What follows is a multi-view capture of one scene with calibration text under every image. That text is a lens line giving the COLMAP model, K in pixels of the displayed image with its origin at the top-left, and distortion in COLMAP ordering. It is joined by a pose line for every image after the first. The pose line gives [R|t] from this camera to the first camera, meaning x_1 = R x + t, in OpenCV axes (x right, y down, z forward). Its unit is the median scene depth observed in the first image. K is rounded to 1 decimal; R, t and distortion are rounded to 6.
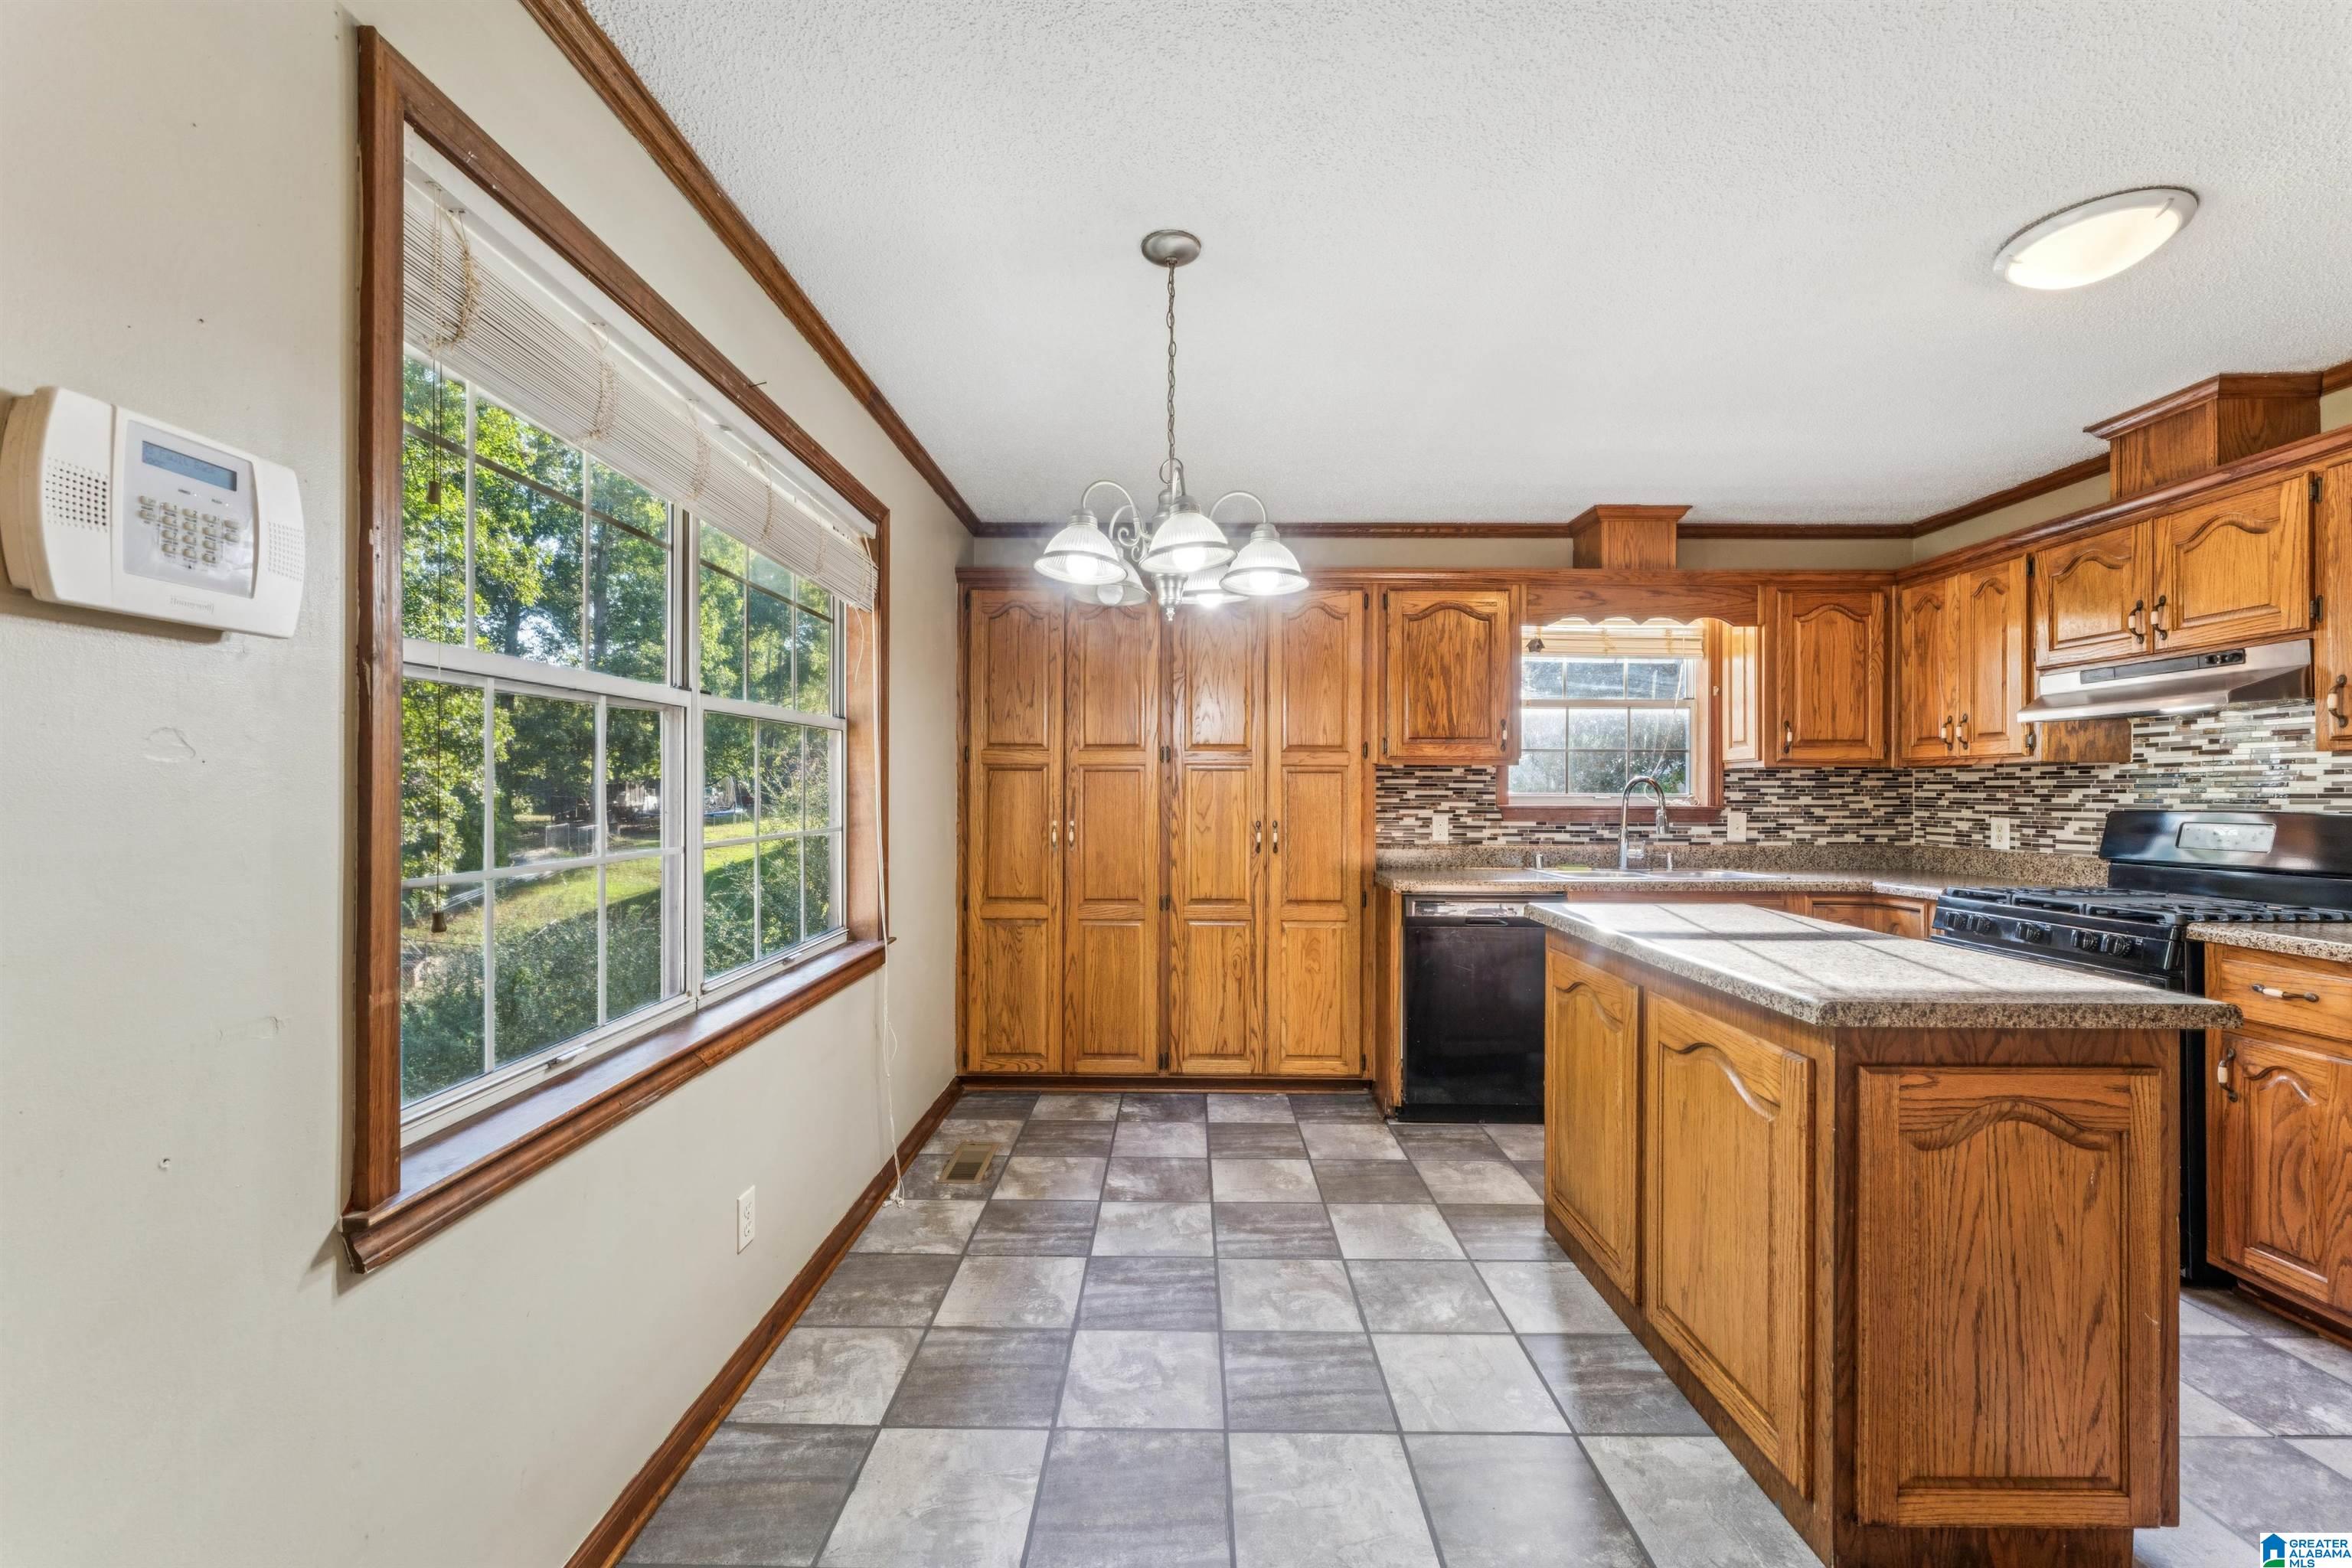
lens RADIAL K [[952.1, 0, 1167.0], [0, 952.1, 788.9], [0, 0, 1]] dist [-0.002784, 0.000082]
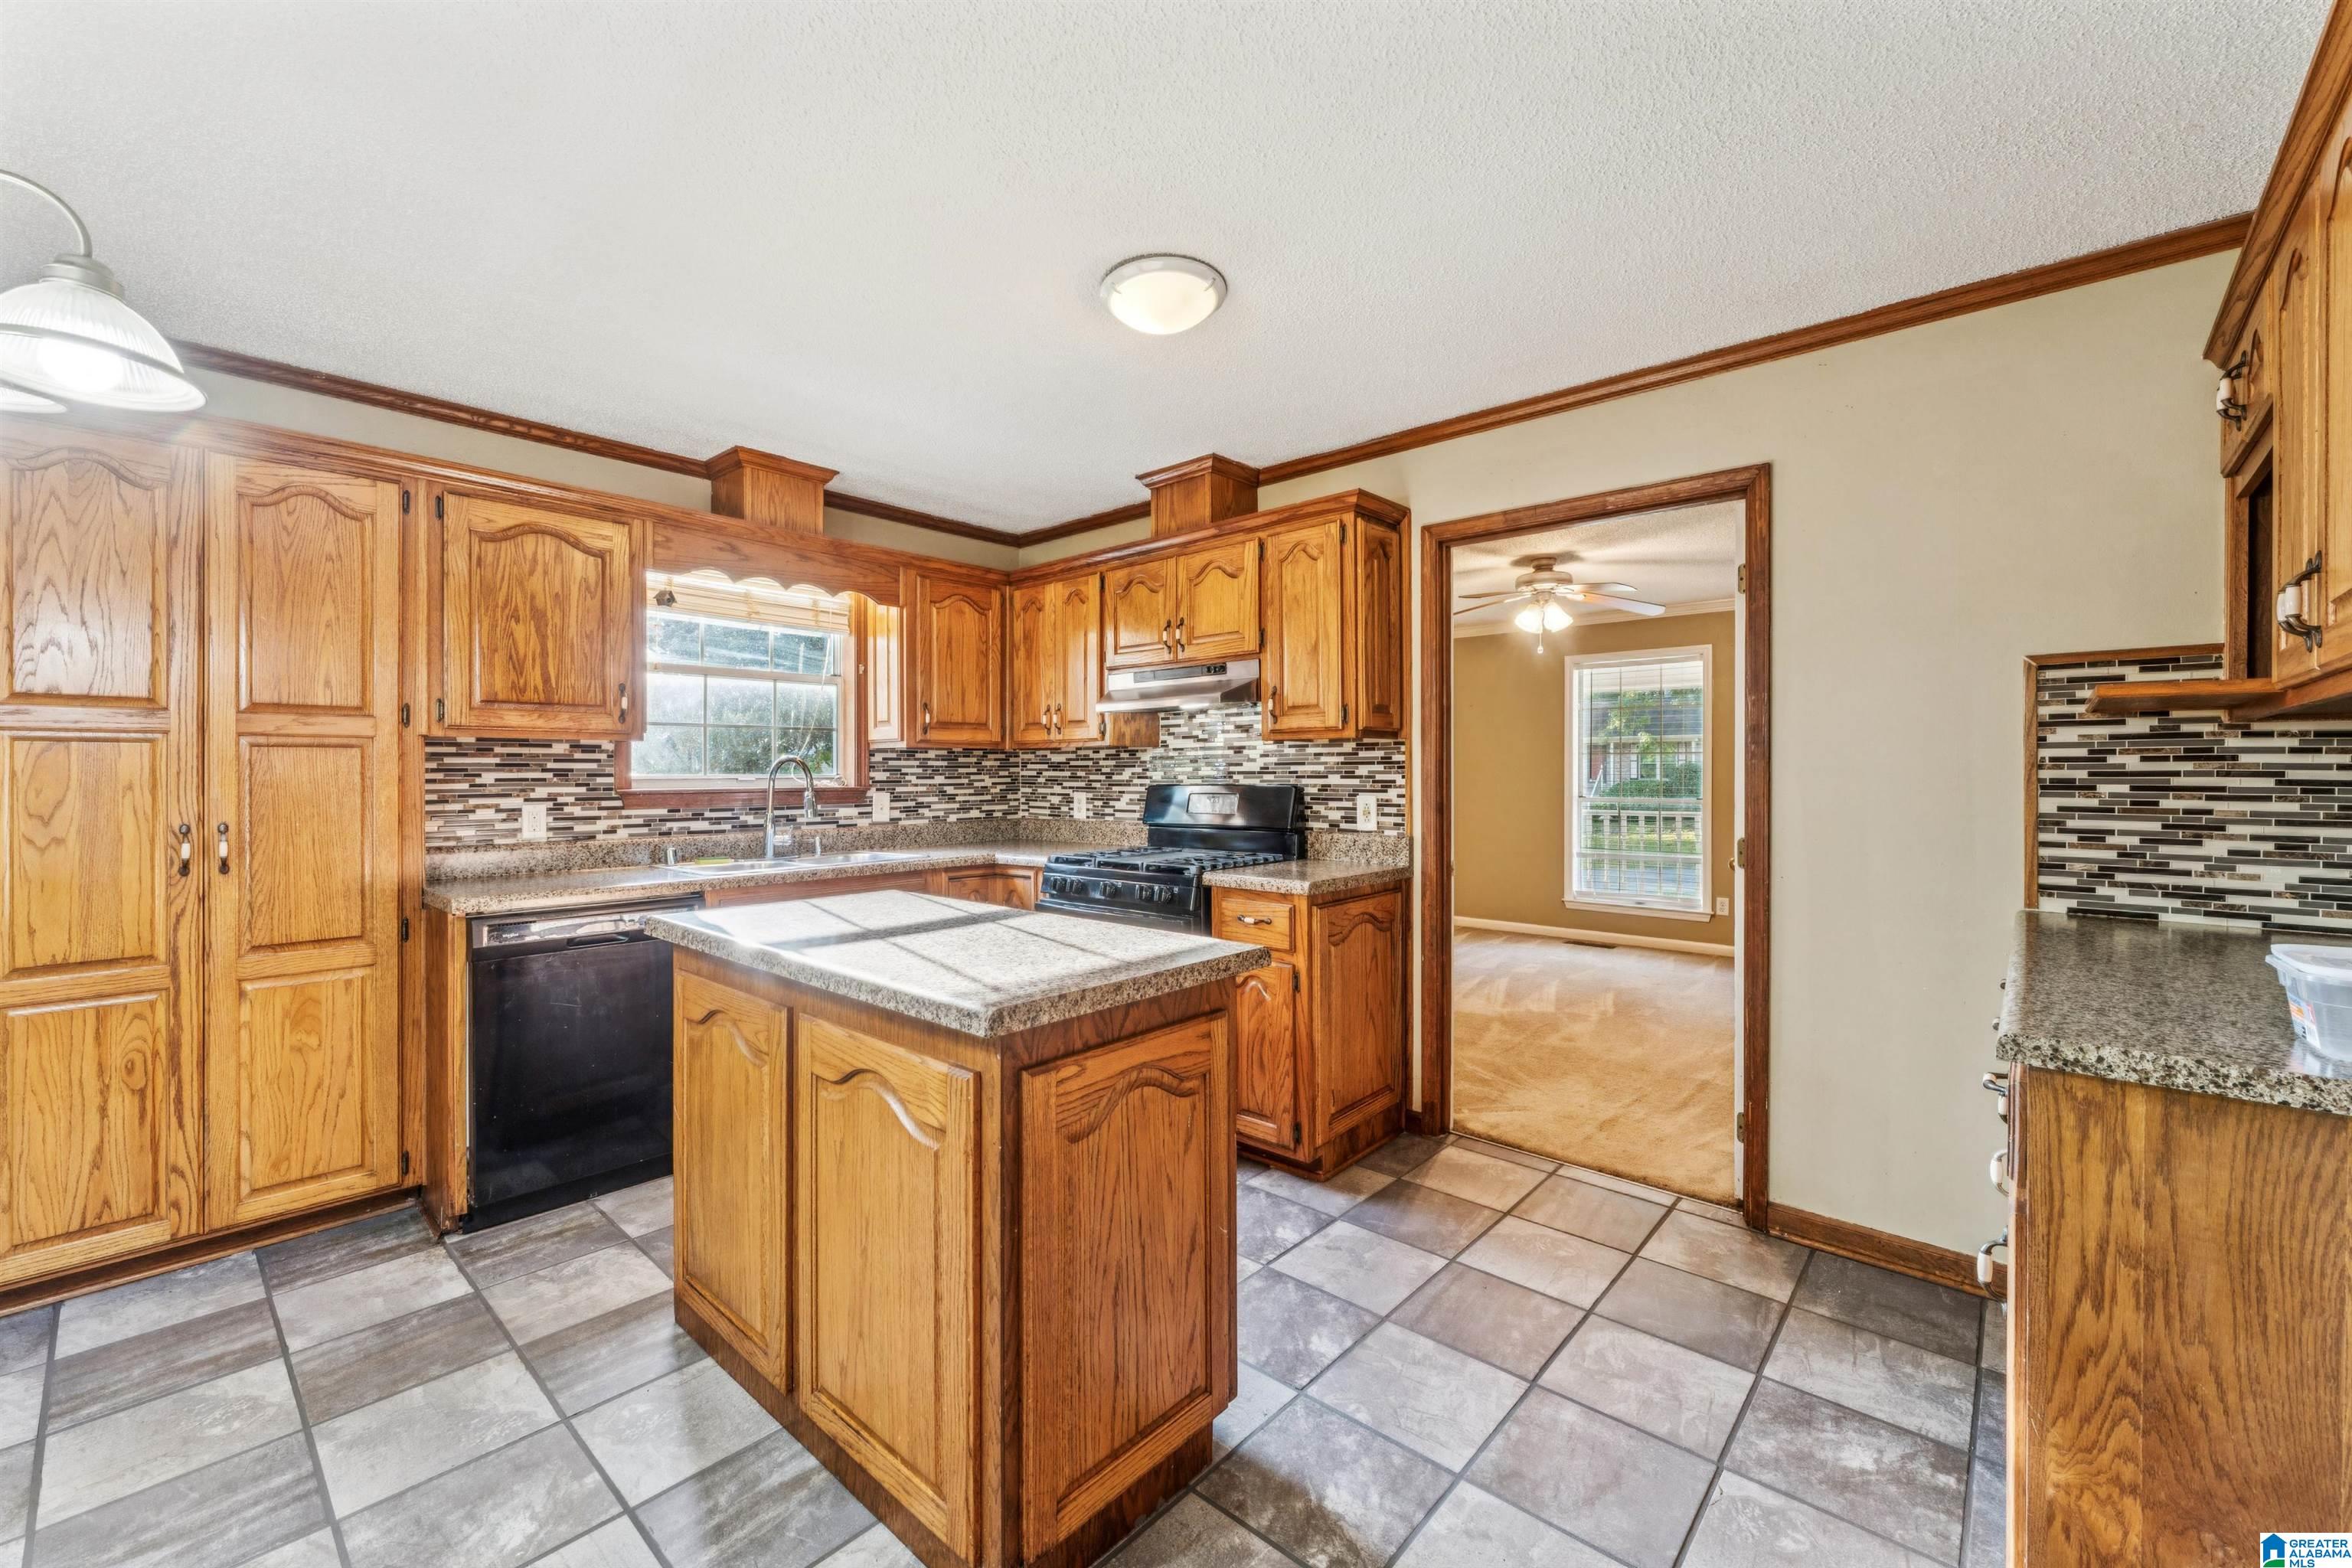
lens RADIAL K [[952.1, 0, 1179.9], [0, 952.1, 769.5], [0, 0, 1]] dist [-0.002784, 0.000082]
pose [[0.656936, -0.003901, 0.753936, 0.056574], [0.003514, 0.999992, 0.002113, -0.000495], [-0.753938, 0.001262, 0.656944, 0.116389]]
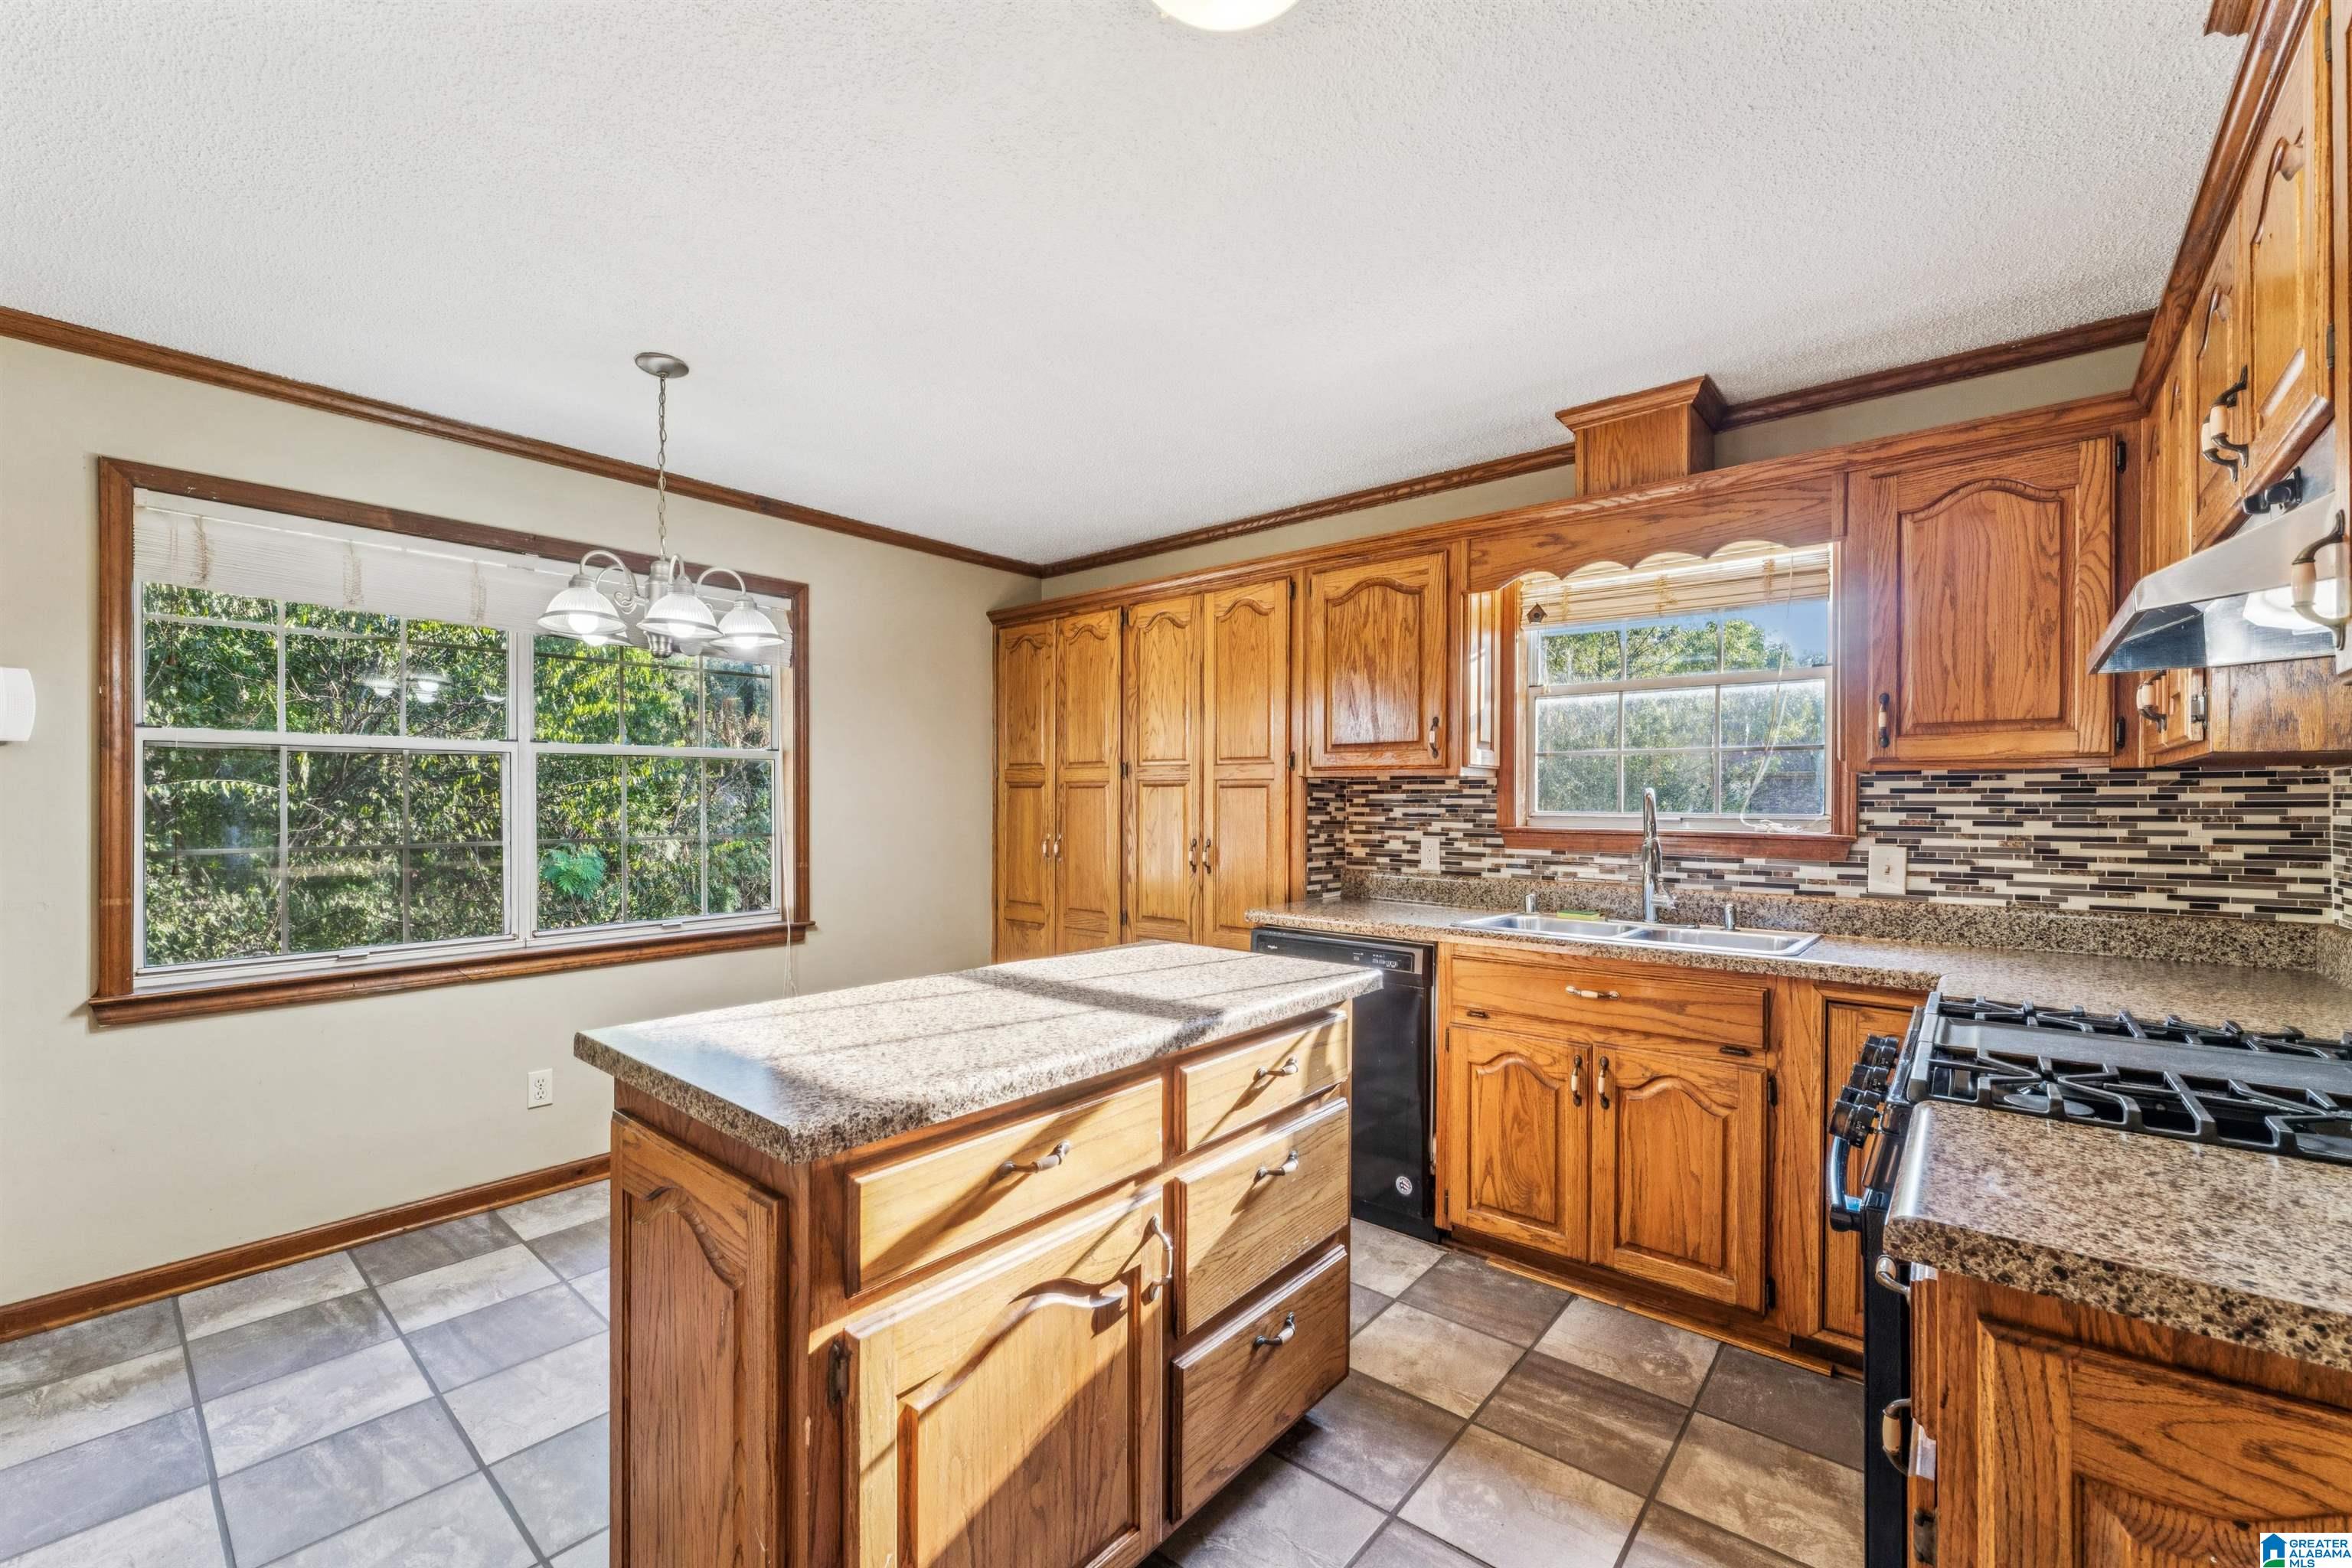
lens RADIAL K [[952.1, 0, 1162.1], [0, 952.1, 803.4], [0, 0, 1]] dist [-0.002784, 0.000082]
pose [[0.765663, 0.001844, -0.643239, 0.686197], [-0.002107, 0.999998, 0.000359, -0.001854], [0.643238, 0.001081, 0.765665, 0.255501]]
